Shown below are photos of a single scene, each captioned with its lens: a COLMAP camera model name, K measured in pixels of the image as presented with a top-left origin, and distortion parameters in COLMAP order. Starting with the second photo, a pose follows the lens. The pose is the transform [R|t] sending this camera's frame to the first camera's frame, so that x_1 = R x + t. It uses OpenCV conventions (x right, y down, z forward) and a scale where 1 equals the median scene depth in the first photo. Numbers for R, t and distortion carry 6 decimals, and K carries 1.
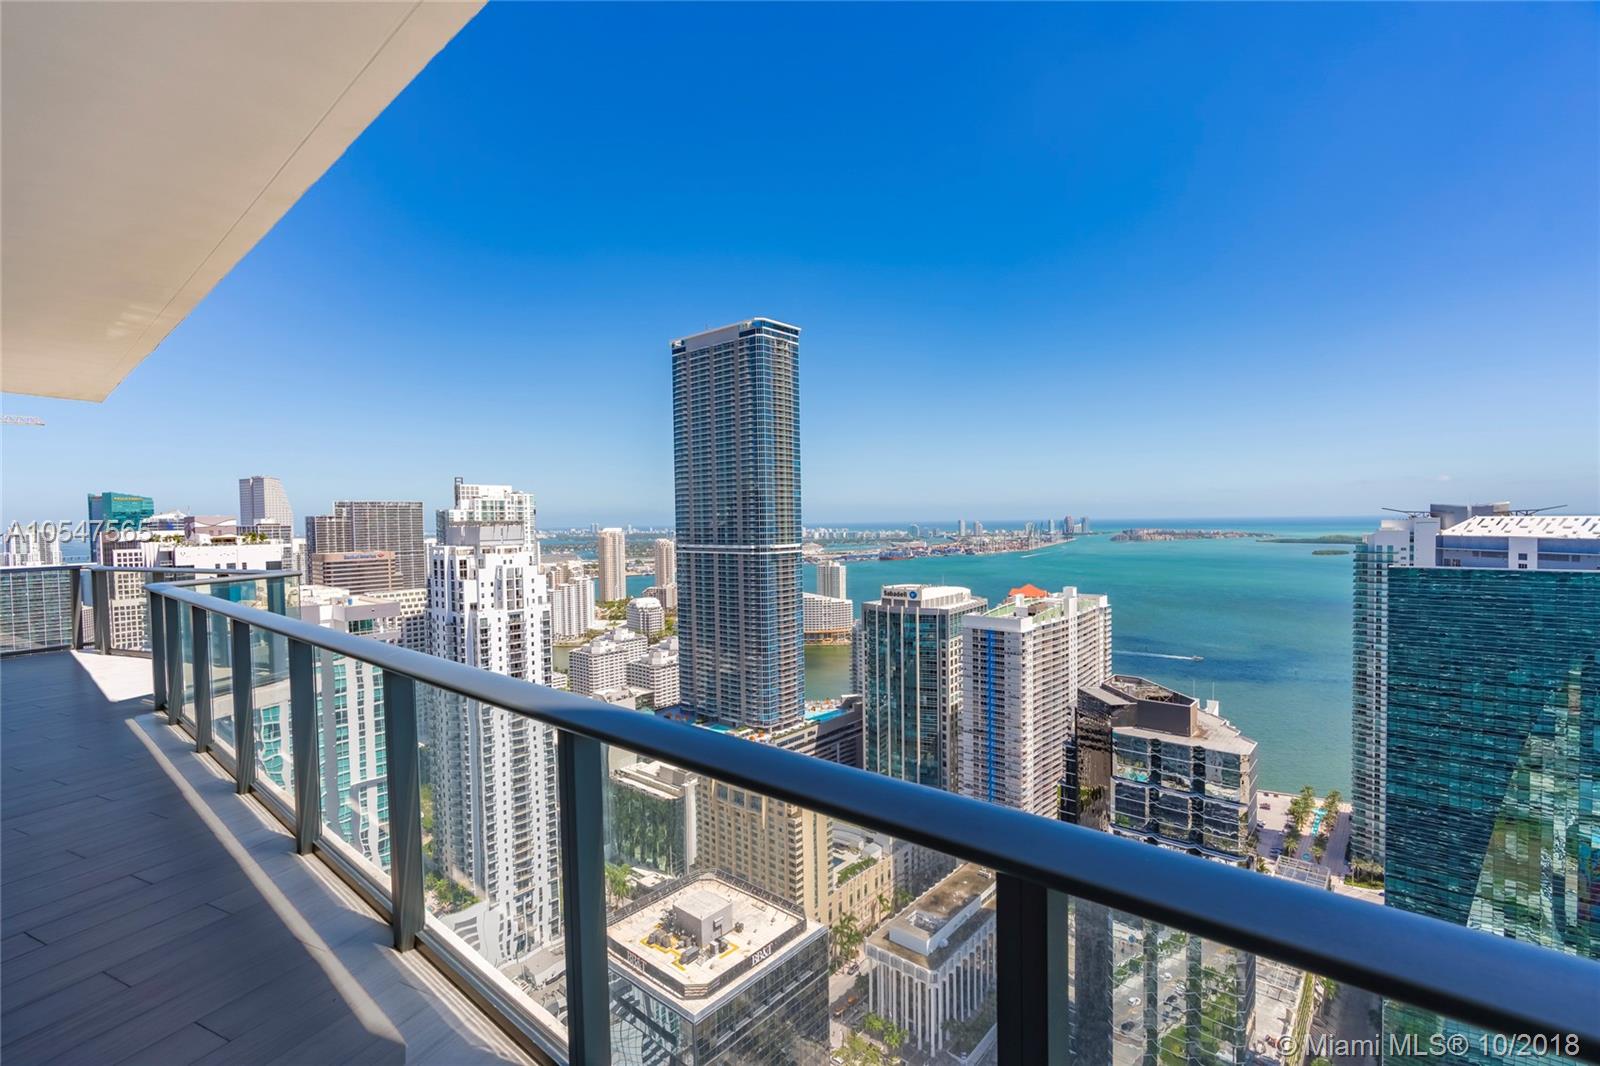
lens RADIAL K [[729.8, 0, 792.6], [0, 729.8, 544.5], [0, 0, 1]] dist [-0.000443, -0.000153]
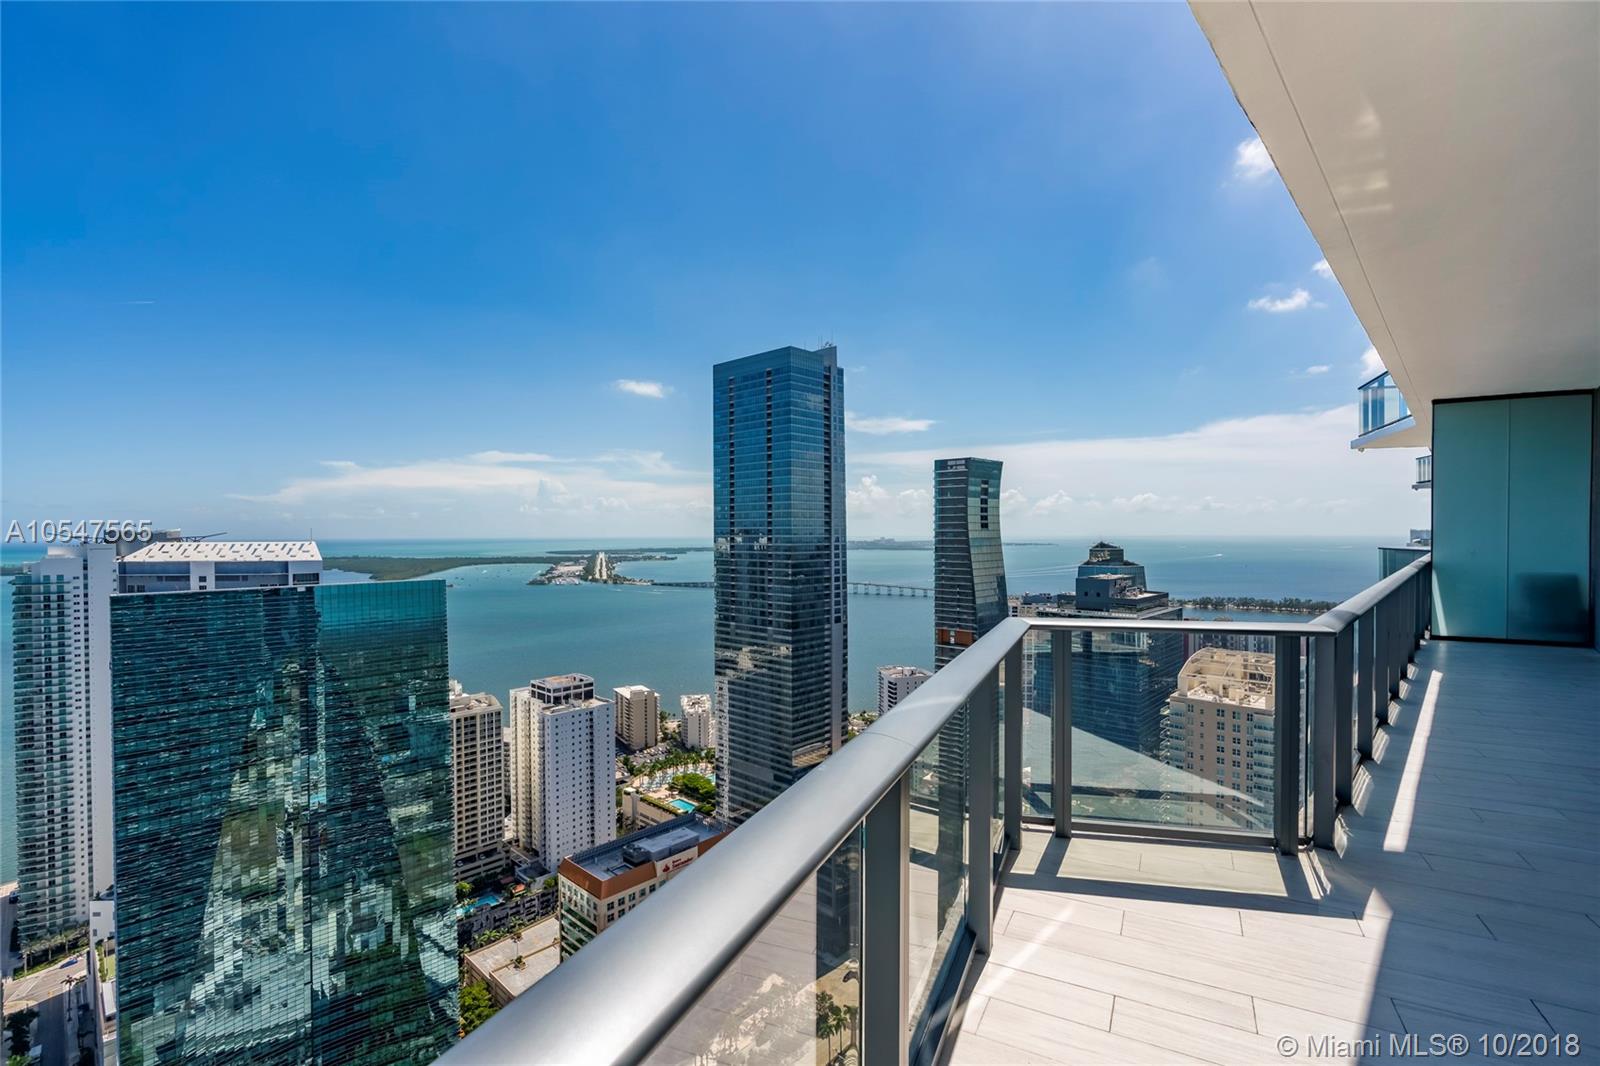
lens RADIAL K [[729.8, 0, 791.7], [0, 729.8, 538.6], [0, 0, 1]] dist [-0.000443, -0.000153]
pose [[0.026894, 0.007155, 0.999613, -0.070325], [0.039093, 0.999202, -0.008204, -0.000666], [-0.998874, 0.039298, 0.026593, 0.075395]]
